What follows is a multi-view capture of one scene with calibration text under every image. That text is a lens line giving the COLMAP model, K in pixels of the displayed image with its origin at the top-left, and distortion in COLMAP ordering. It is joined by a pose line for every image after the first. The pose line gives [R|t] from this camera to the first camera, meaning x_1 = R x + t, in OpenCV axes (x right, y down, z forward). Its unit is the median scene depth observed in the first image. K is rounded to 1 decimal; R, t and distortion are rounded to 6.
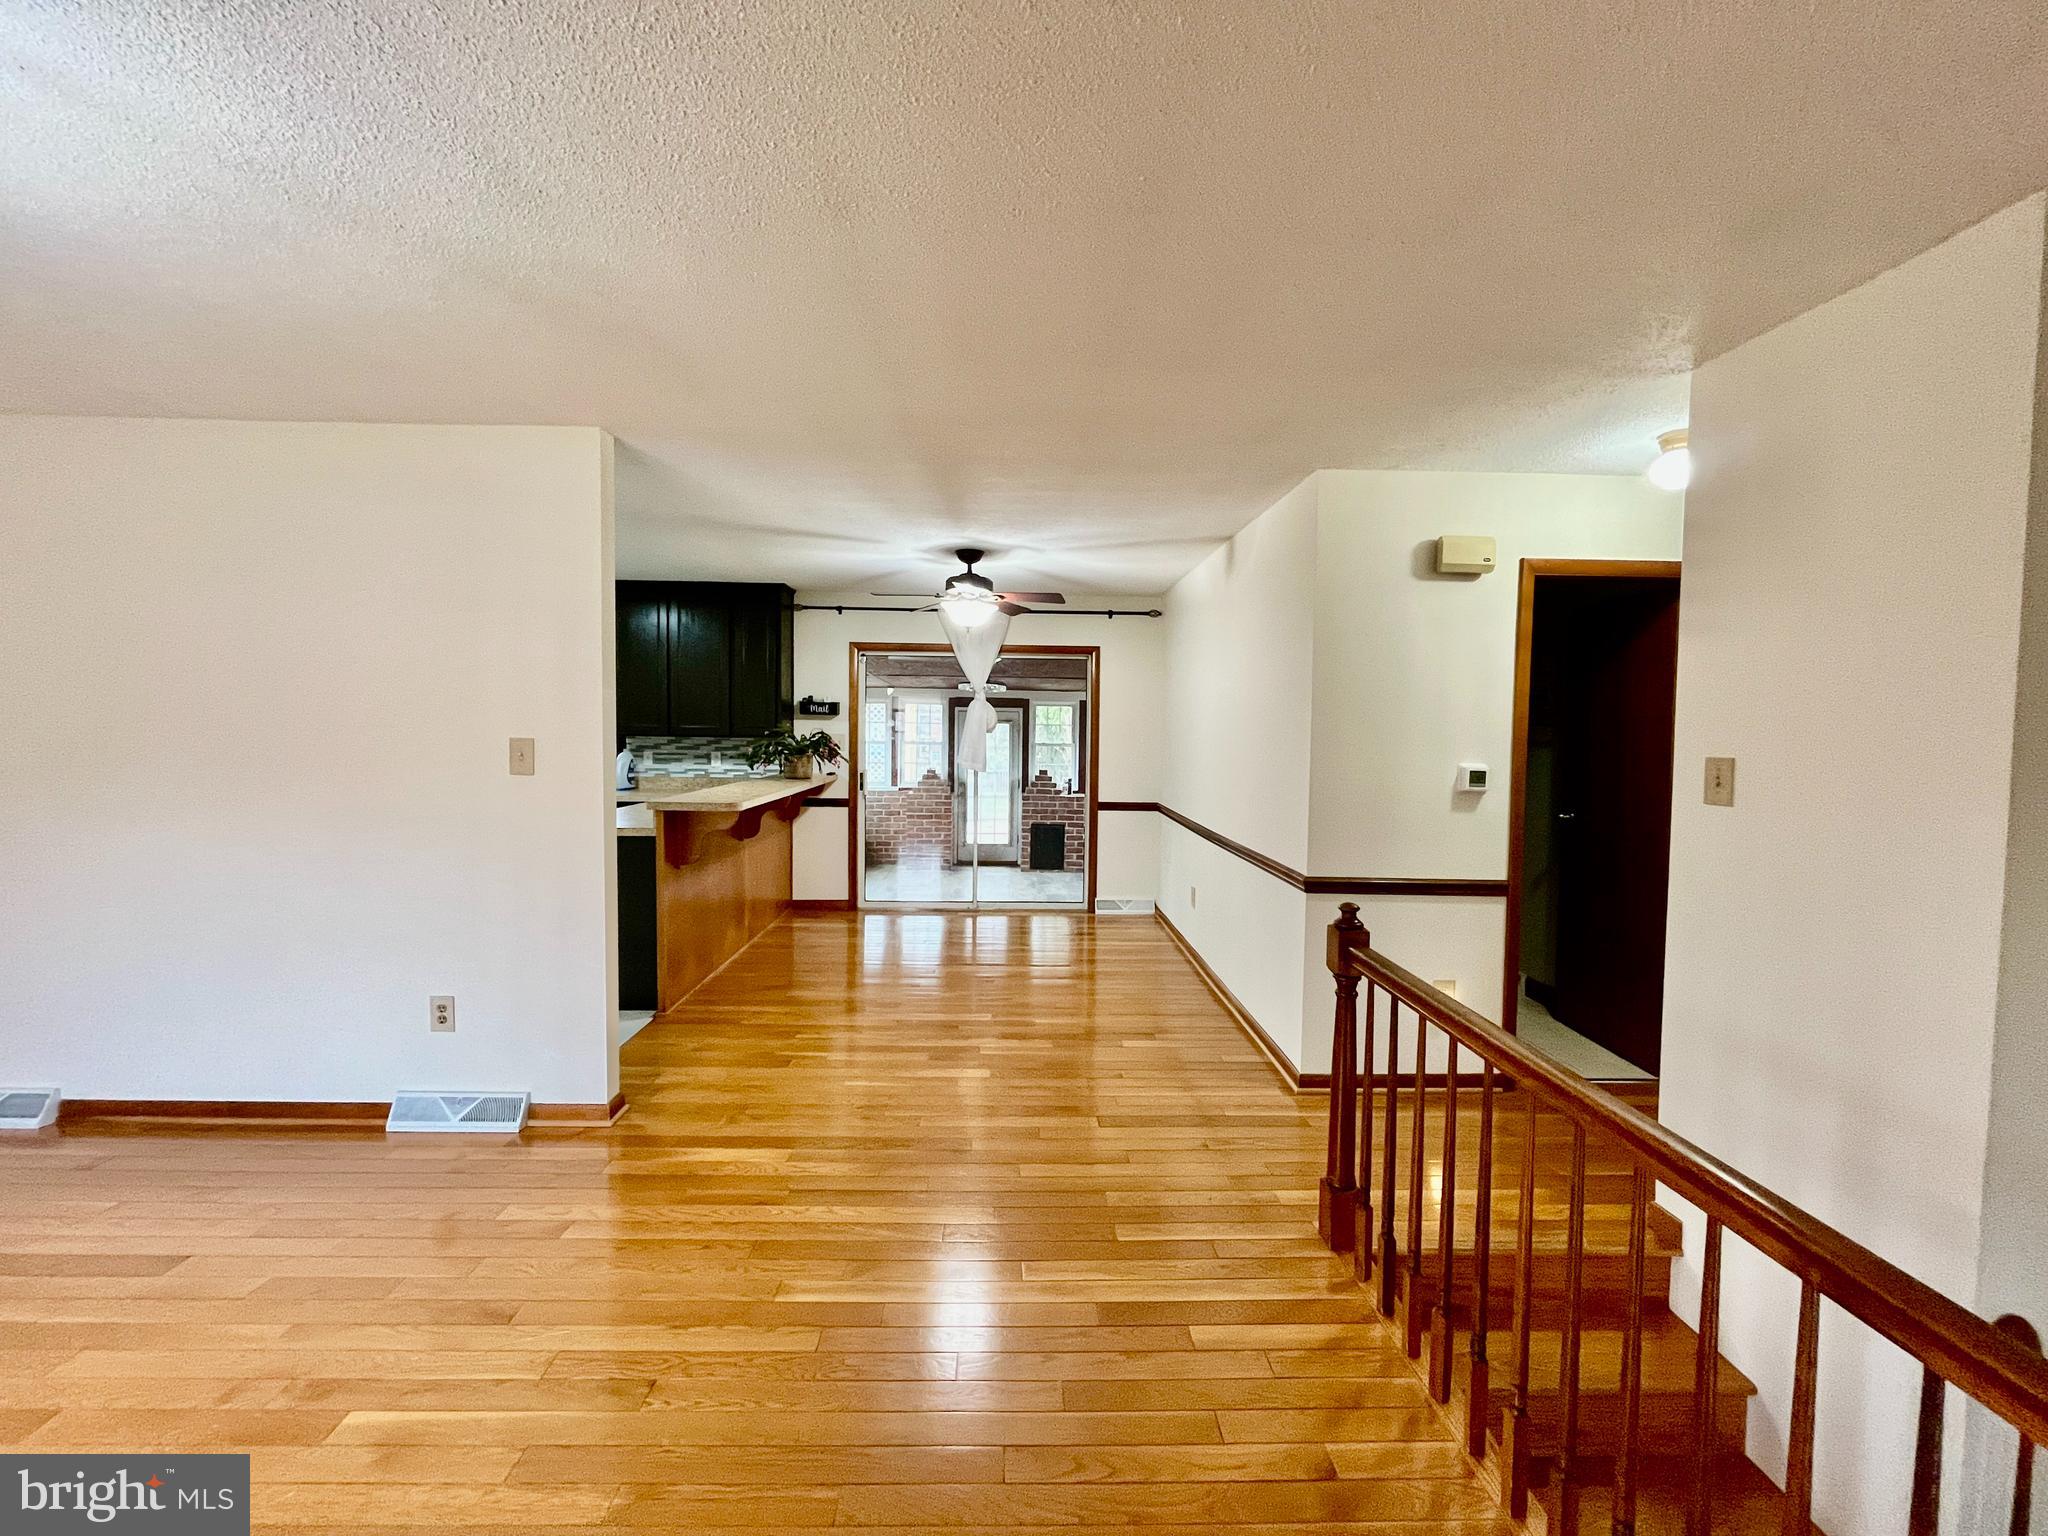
lens RADIAL K [[863.6, 0, 1006.1], [0, 863.6, 759.7], [0, 0, 1]] dist [-0.000157, 0.000012]
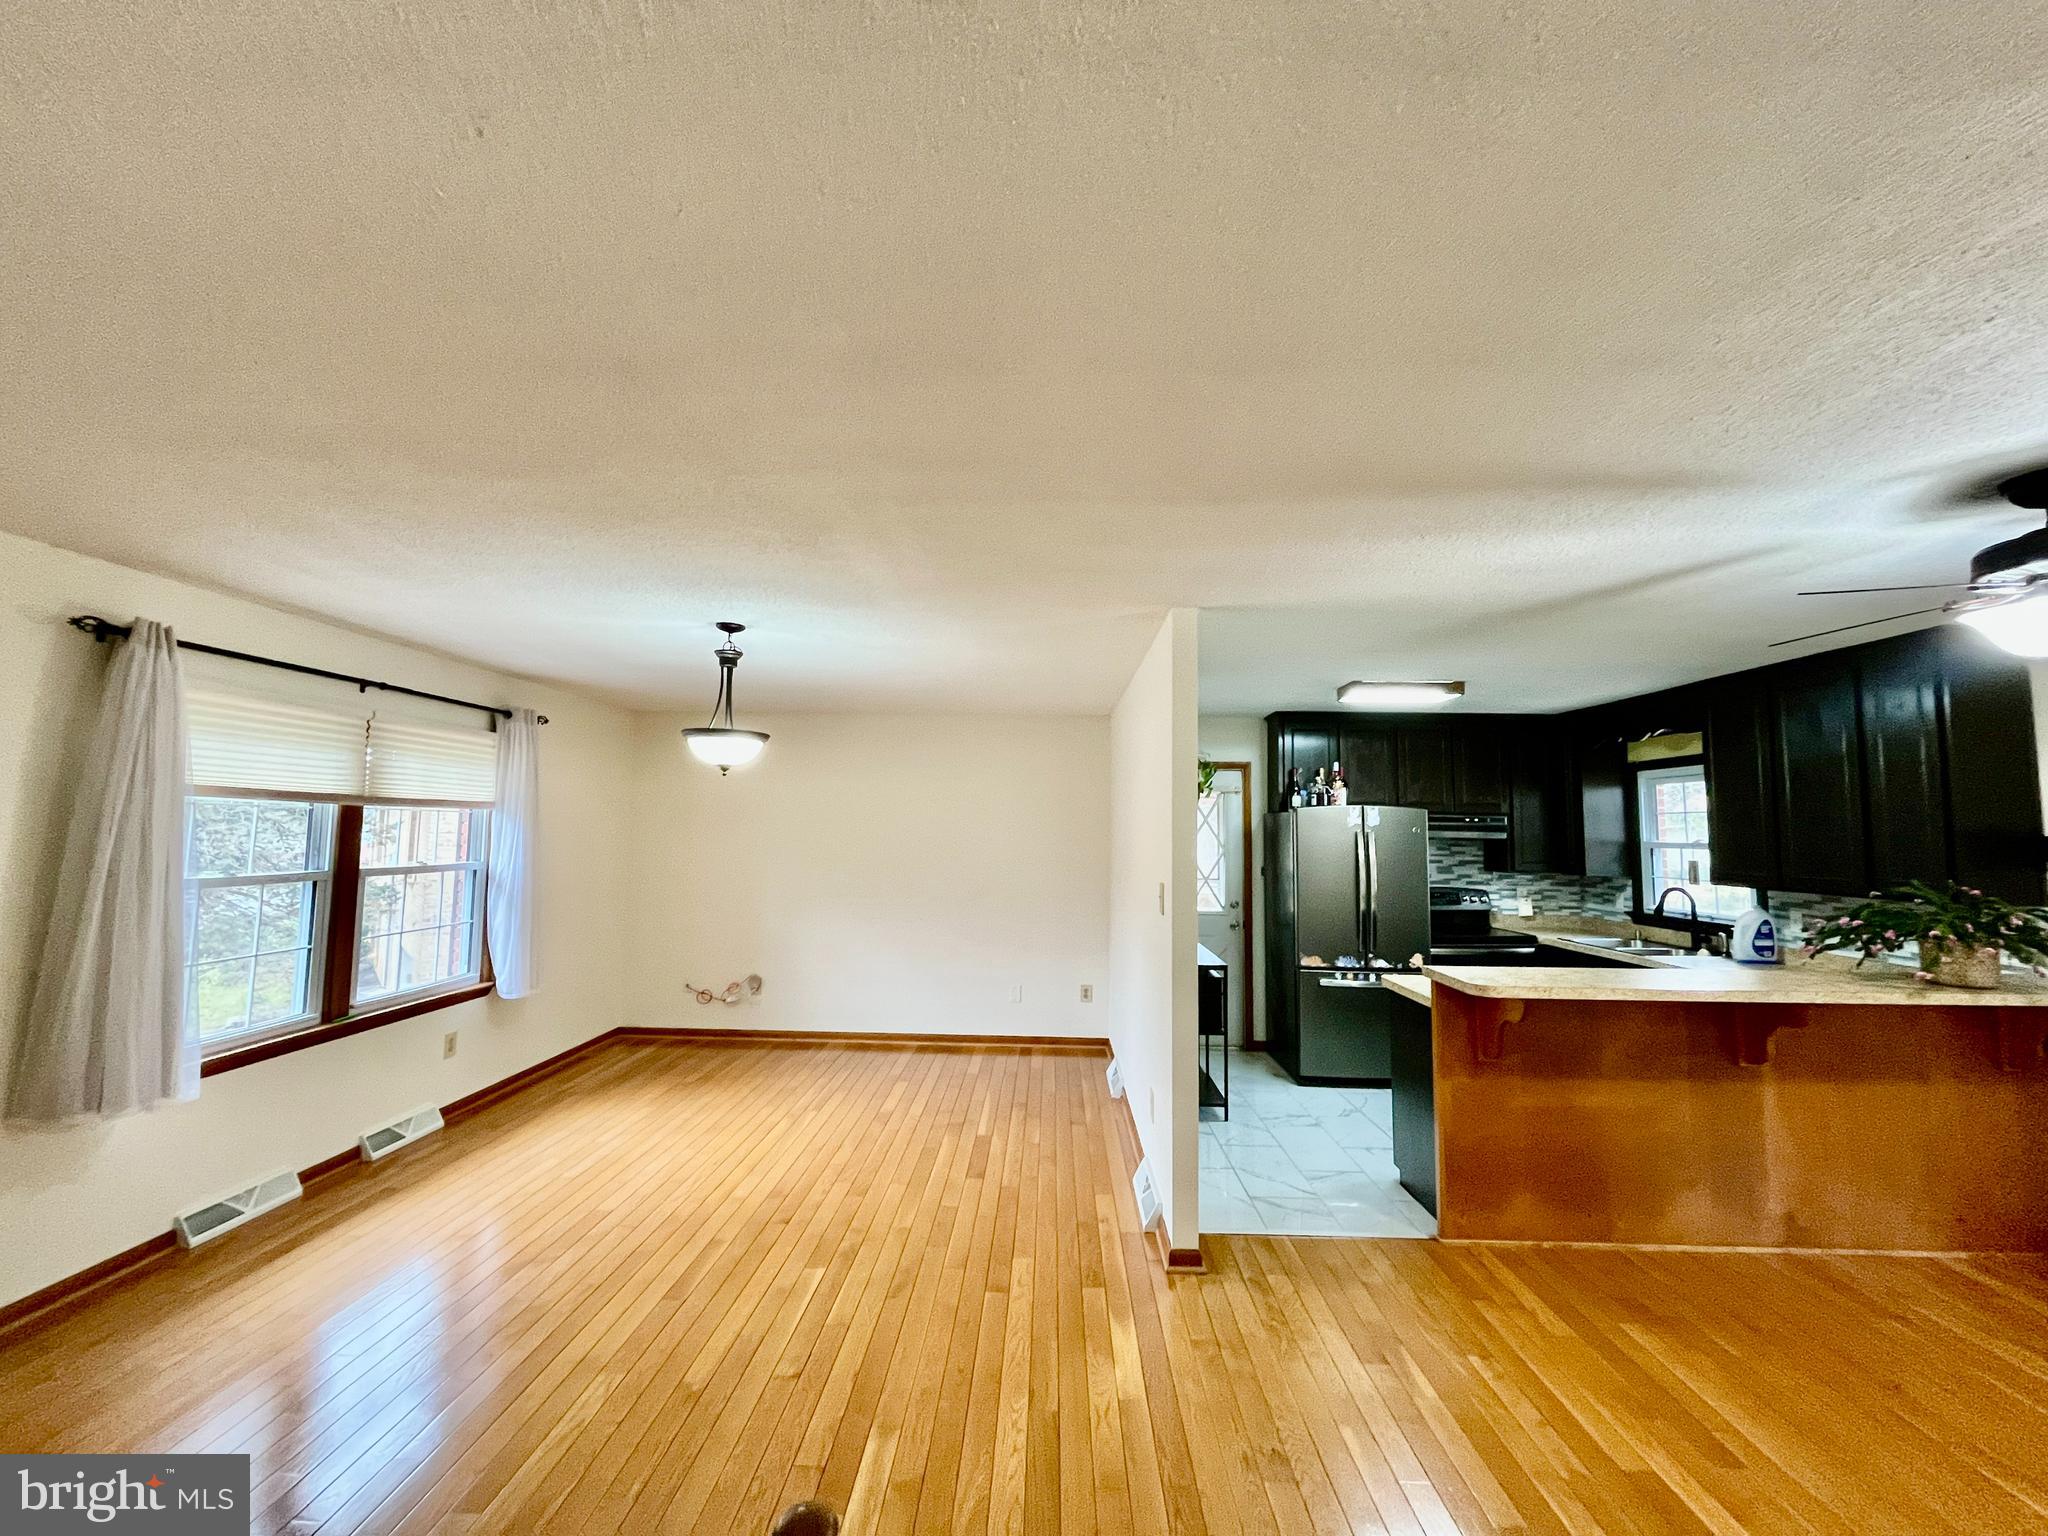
lens RADIAL K [[815.3, 0, 1024.0], [0, 815.3, 768.0], [0, 0, 1]] dist [-0.005959, 0.000007]
pose [[-0.045678, -0.096533, -0.994281, 0.446101], [-0.049238, 0.994328, -0.094276, -0.053913], [0.997742, 0.044650, -0.050172, 0.688739]]
